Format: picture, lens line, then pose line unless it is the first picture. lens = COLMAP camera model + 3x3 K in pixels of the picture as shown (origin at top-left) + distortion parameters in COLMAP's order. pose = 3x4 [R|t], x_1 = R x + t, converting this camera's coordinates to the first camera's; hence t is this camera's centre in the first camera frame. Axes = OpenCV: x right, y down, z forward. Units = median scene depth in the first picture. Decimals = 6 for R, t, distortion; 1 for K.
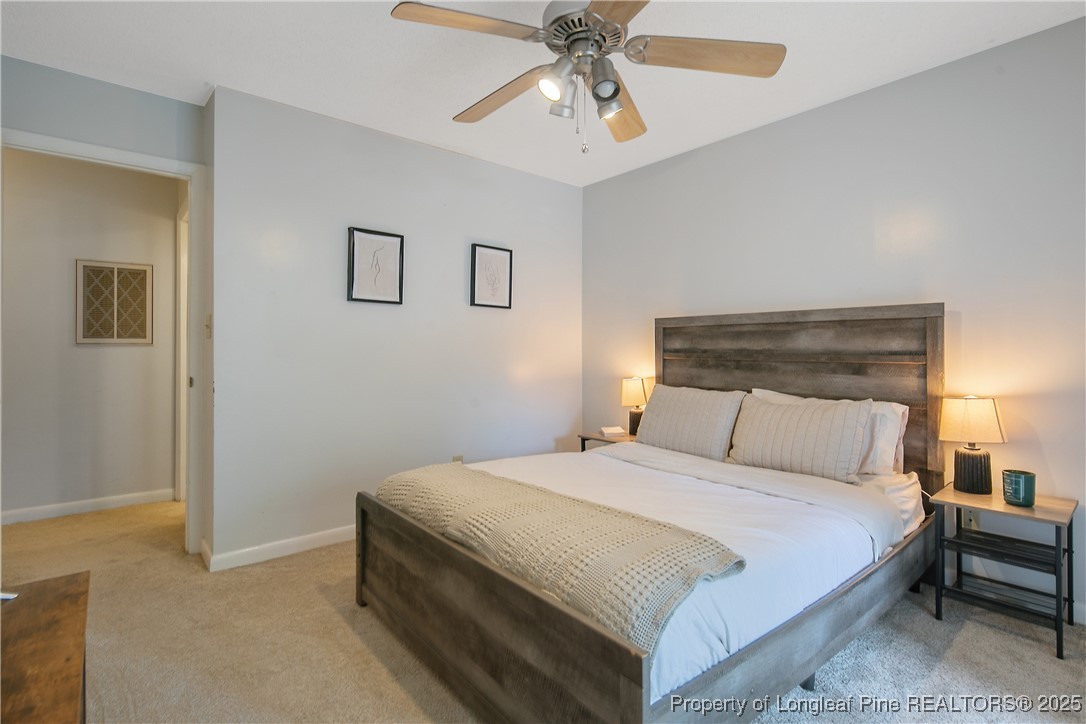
lens RADIAL K [[531.1, 0, 543.7], [0, 531.1, 354.5], [0, 0, 1]] dist [0.001660, -0.003778]
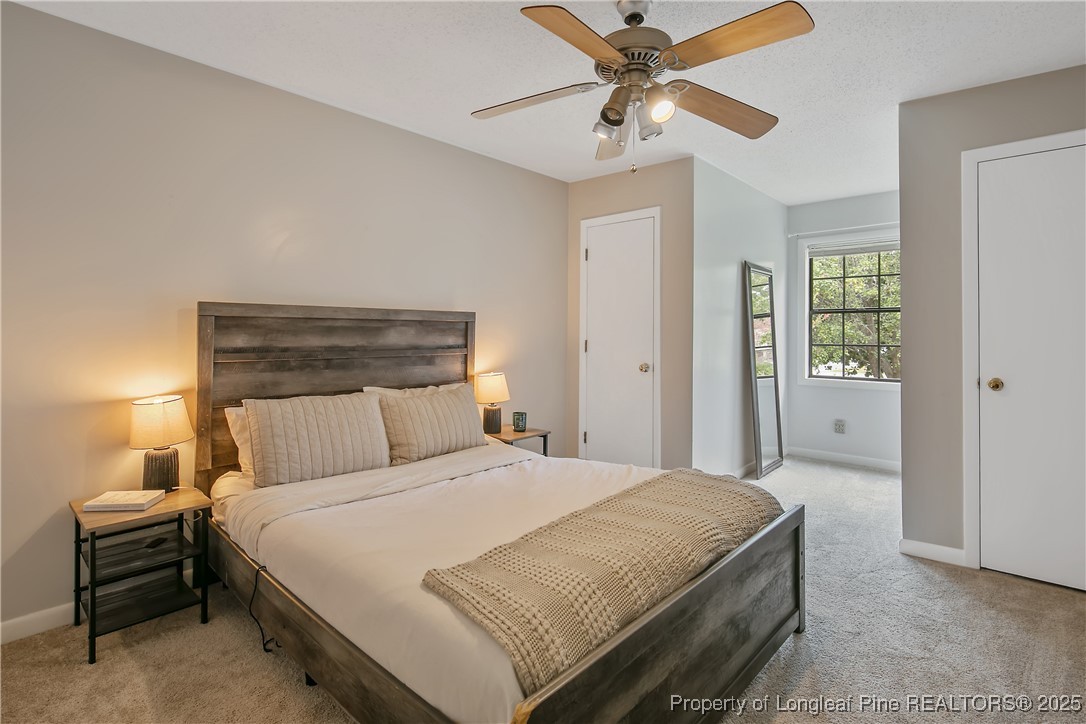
lens RADIAL K [[531.1, 0, 546.2], [0, 531.1, 329.5], [0, 0, 1]] dist [0.001660, -0.003778]
pose [[-0.136899, 0.006347, 0.990565, -0.588001], [0.010212, 0.999935, -0.004996, -0.031086], [-0.990532, 0.009432, -0.136955, 0.793499]]
